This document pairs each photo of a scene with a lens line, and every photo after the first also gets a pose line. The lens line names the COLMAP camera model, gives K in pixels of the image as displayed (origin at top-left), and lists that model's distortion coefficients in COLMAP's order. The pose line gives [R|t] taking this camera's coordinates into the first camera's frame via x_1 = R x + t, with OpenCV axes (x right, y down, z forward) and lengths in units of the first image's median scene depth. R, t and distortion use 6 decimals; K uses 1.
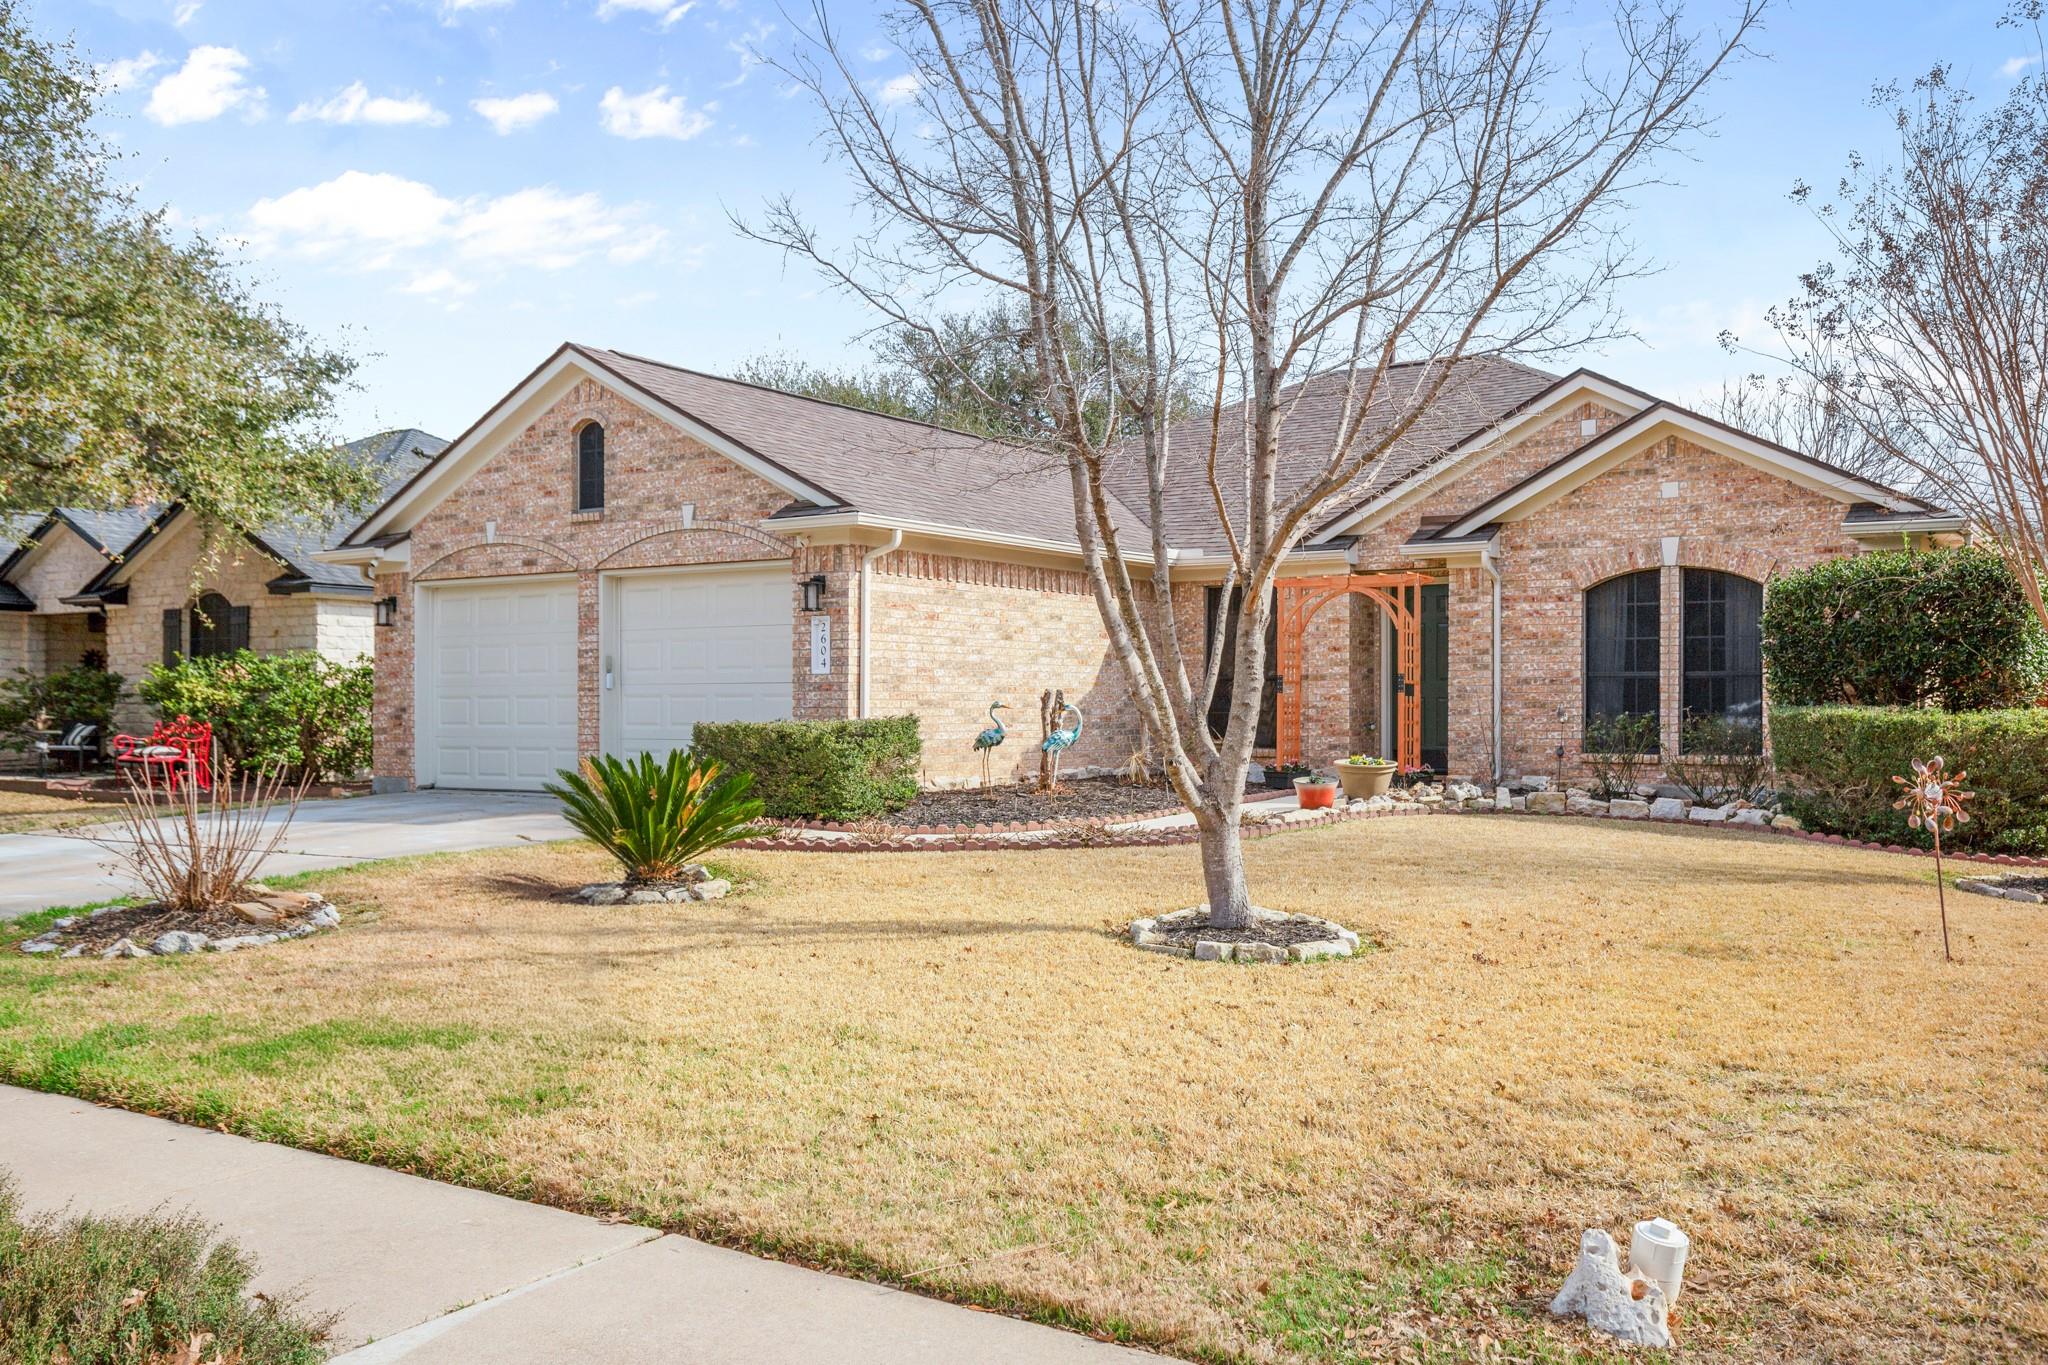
lens RADIAL K [[1811.0, 0, 1022.9], [0, 1811.0, 678.2], [0, 0, 1]] dist [0.083807, 0.021956]
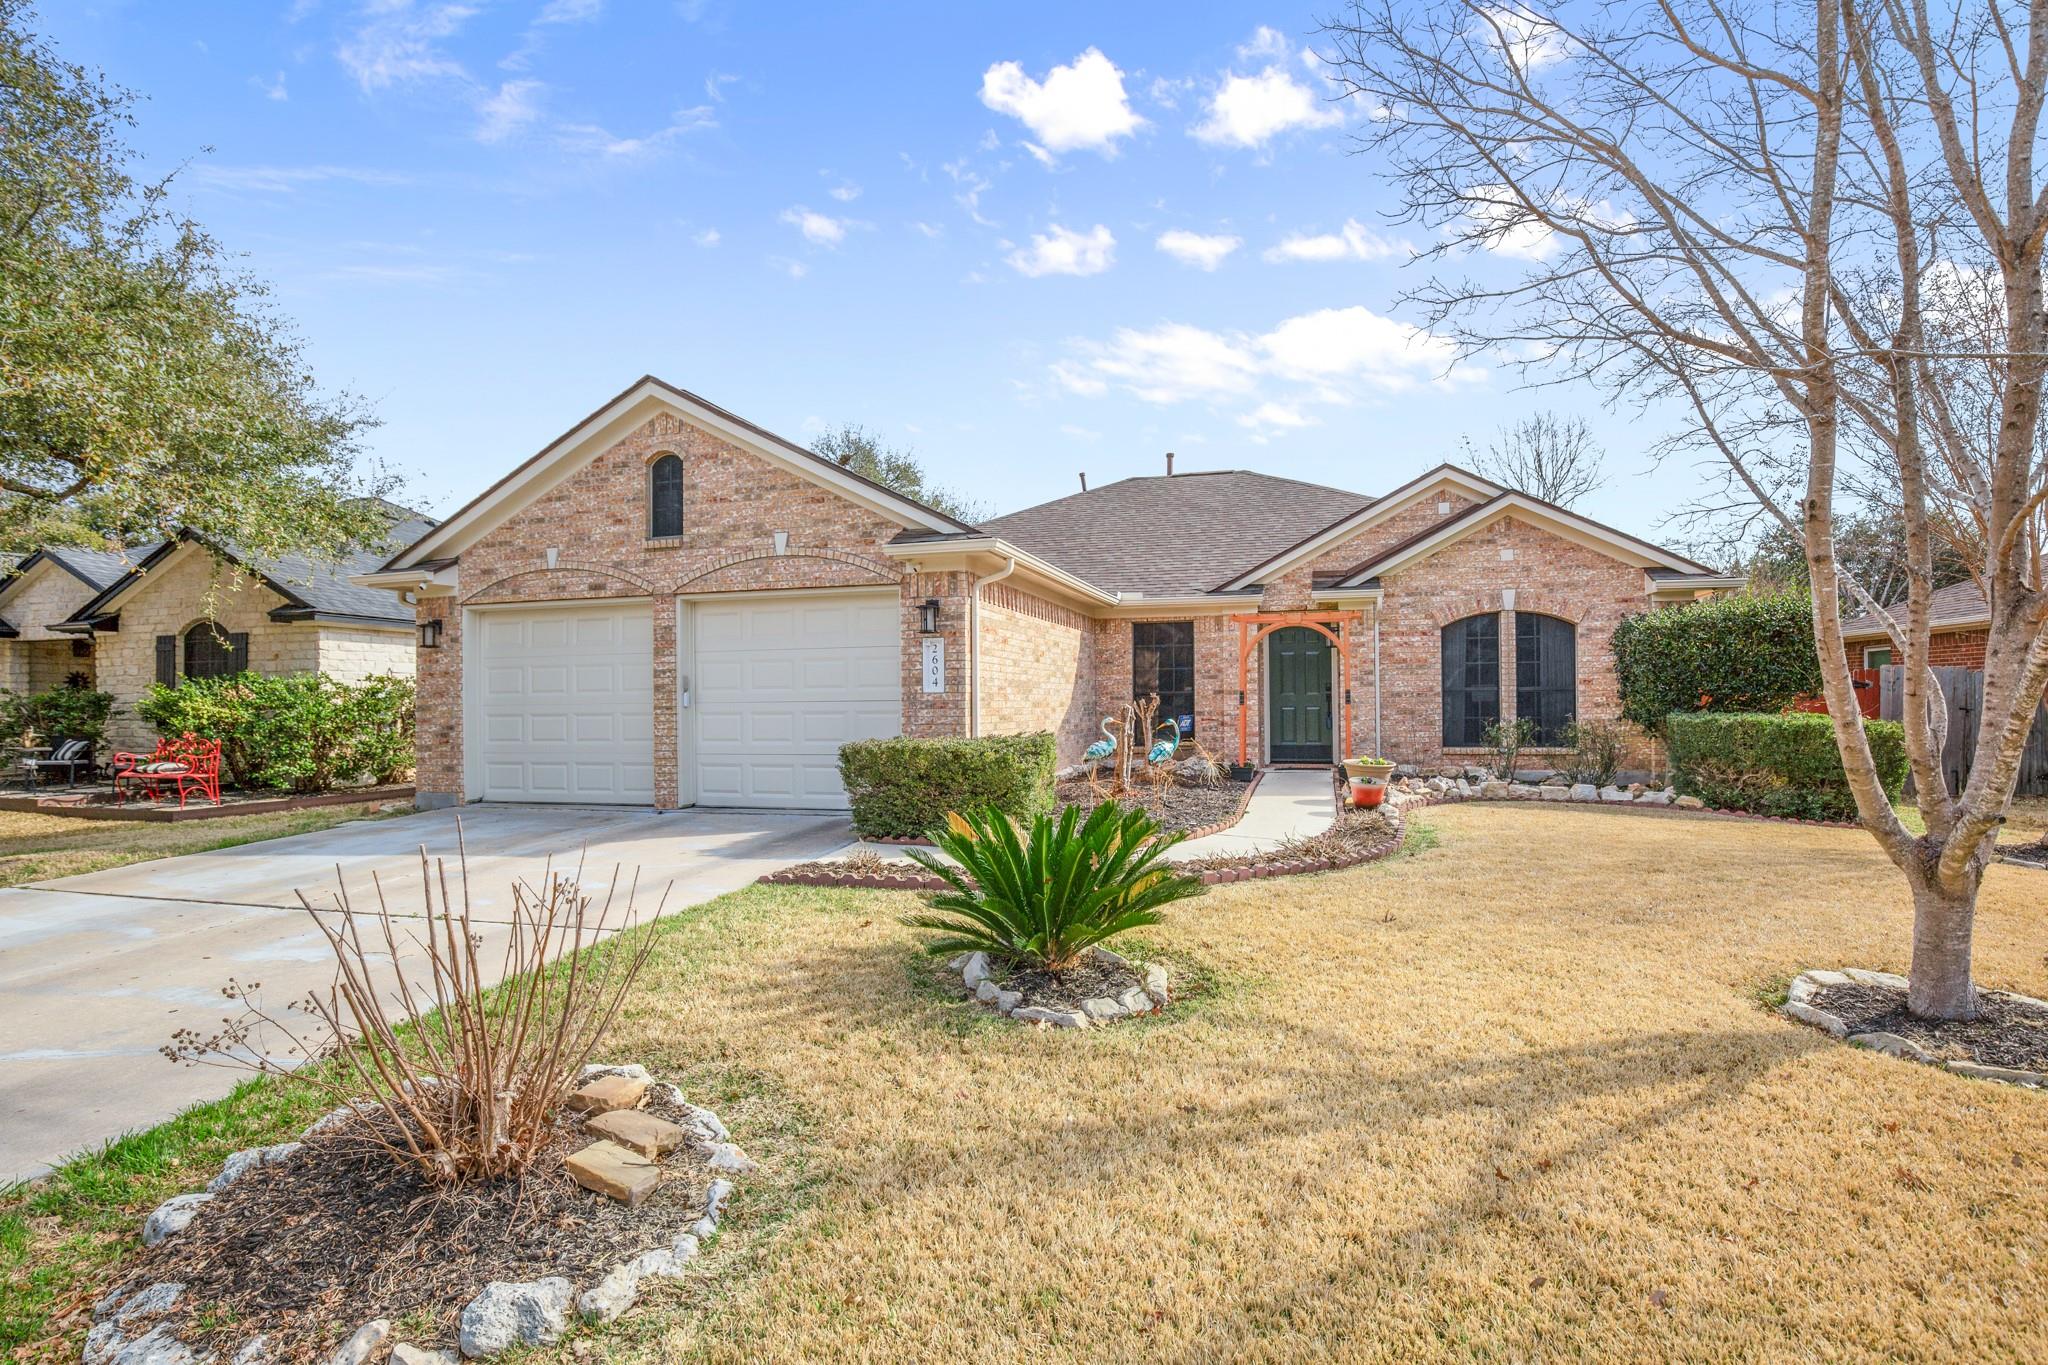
lens RADIAL K [[1007.9, 0, 1031.2], [0, 1007.9, 687.6], [0, 0, 1]] dist [-0.005670, 0.000295]
pose [[0.952593, -0.003835, 0.304225, -0.211511], [0.004510, 0.999989, -0.001517, -0.003540], [-0.304215, 0.002817, 0.952599, 0.376522]]
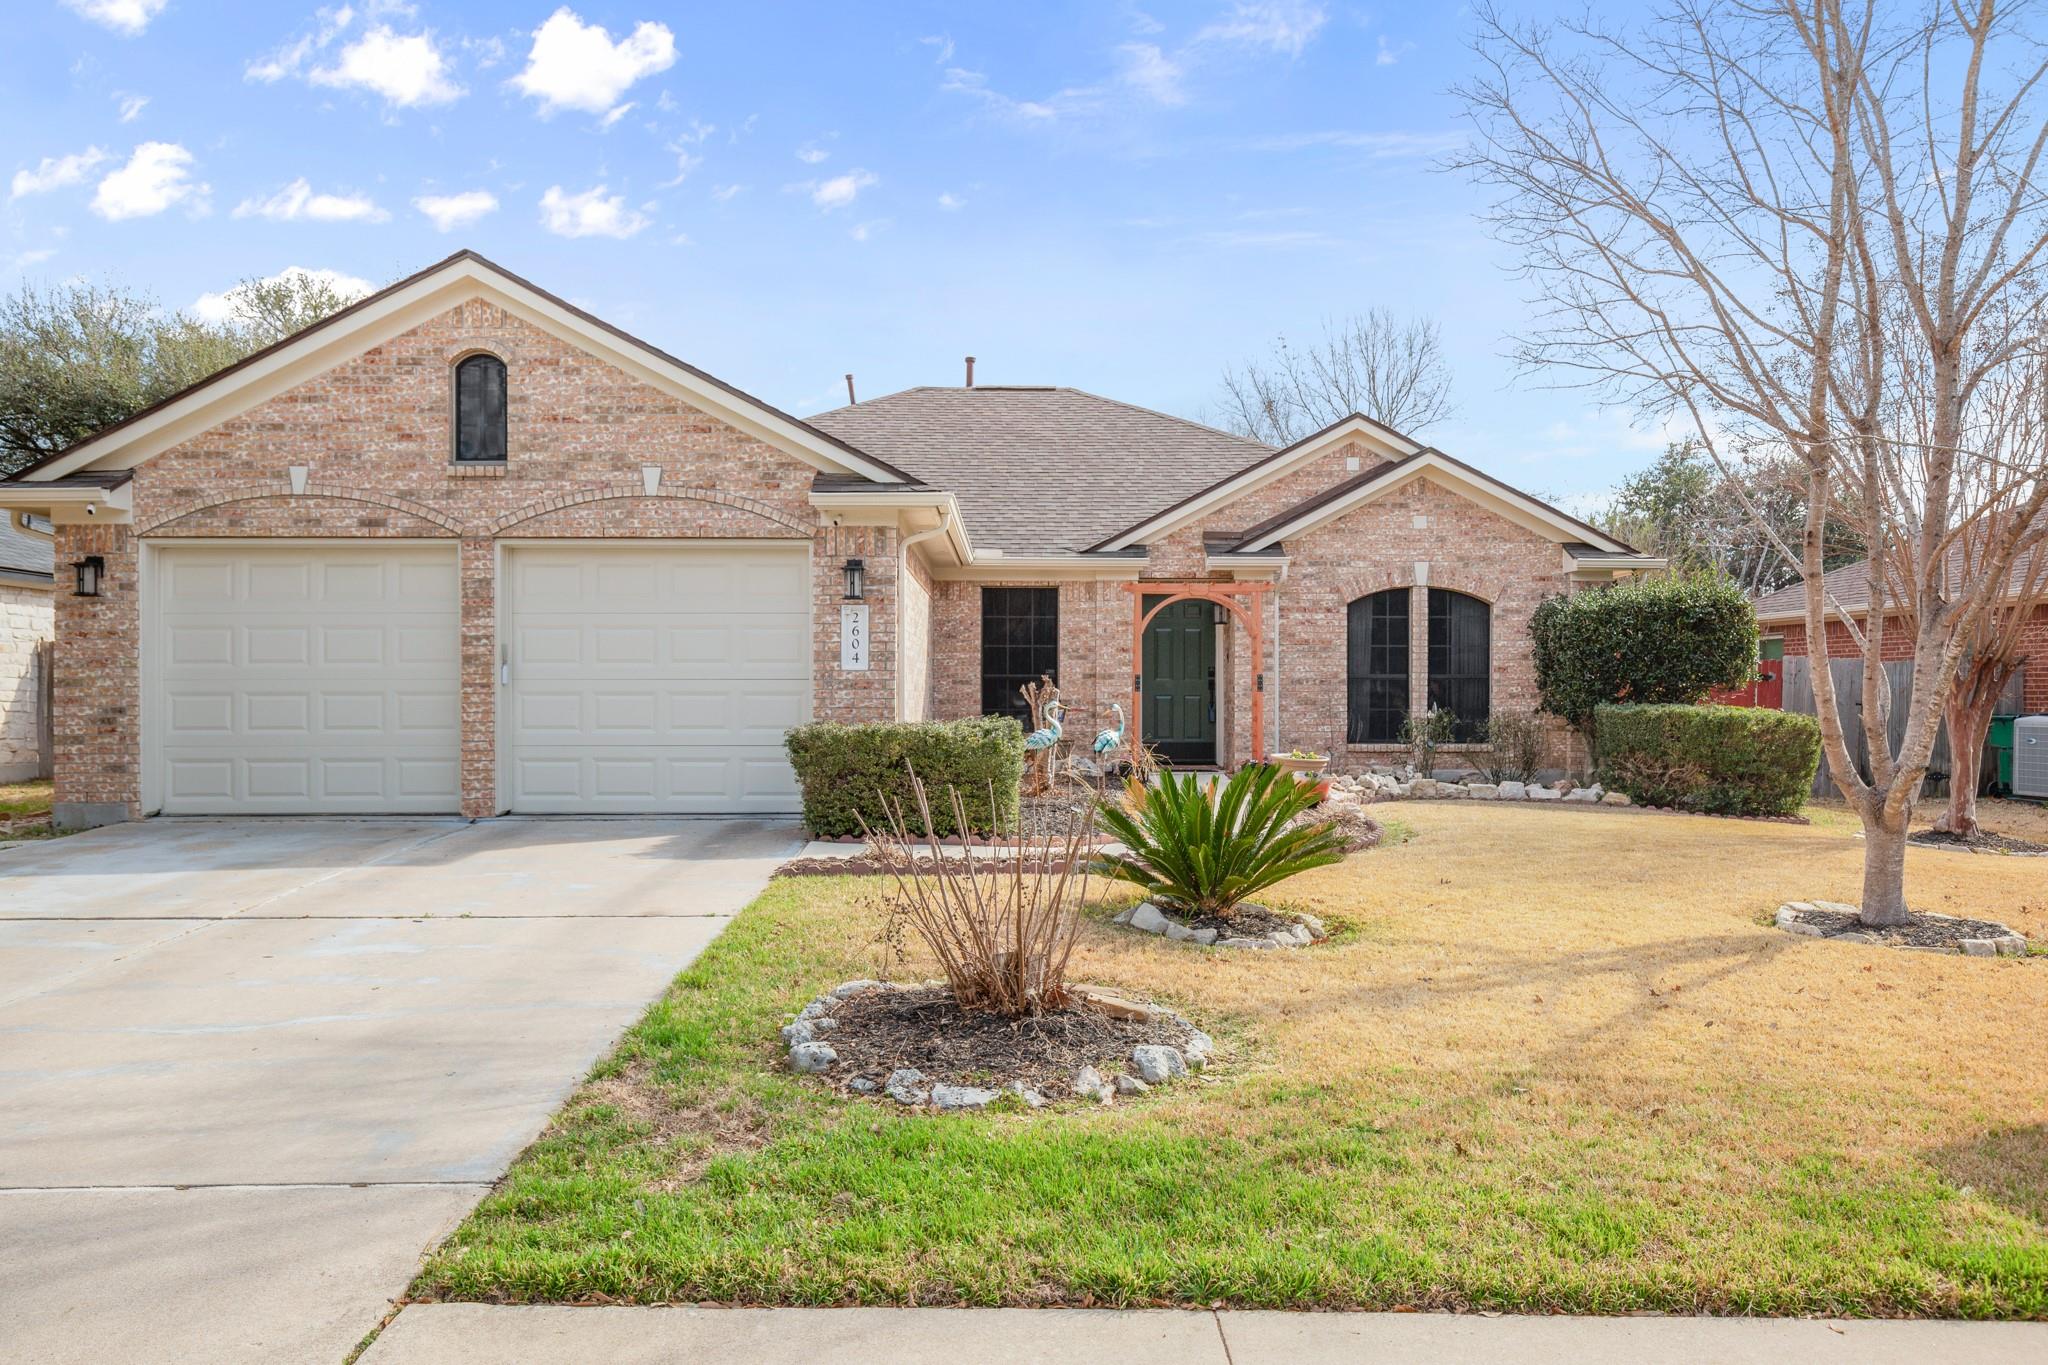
lens RADIAL K [[1583.2, 0, 1018.2], [0, 1583.2, 681.2], [0, 0, 1]] dist [0.063714, -0.015593]
pose [[0.830122, 0.006057, 0.557549, -0.428201], [-0.009178, 0.999954, 0.002803, 0.000304], [-0.557506, -0.007444, 0.830140, 0.276181]]
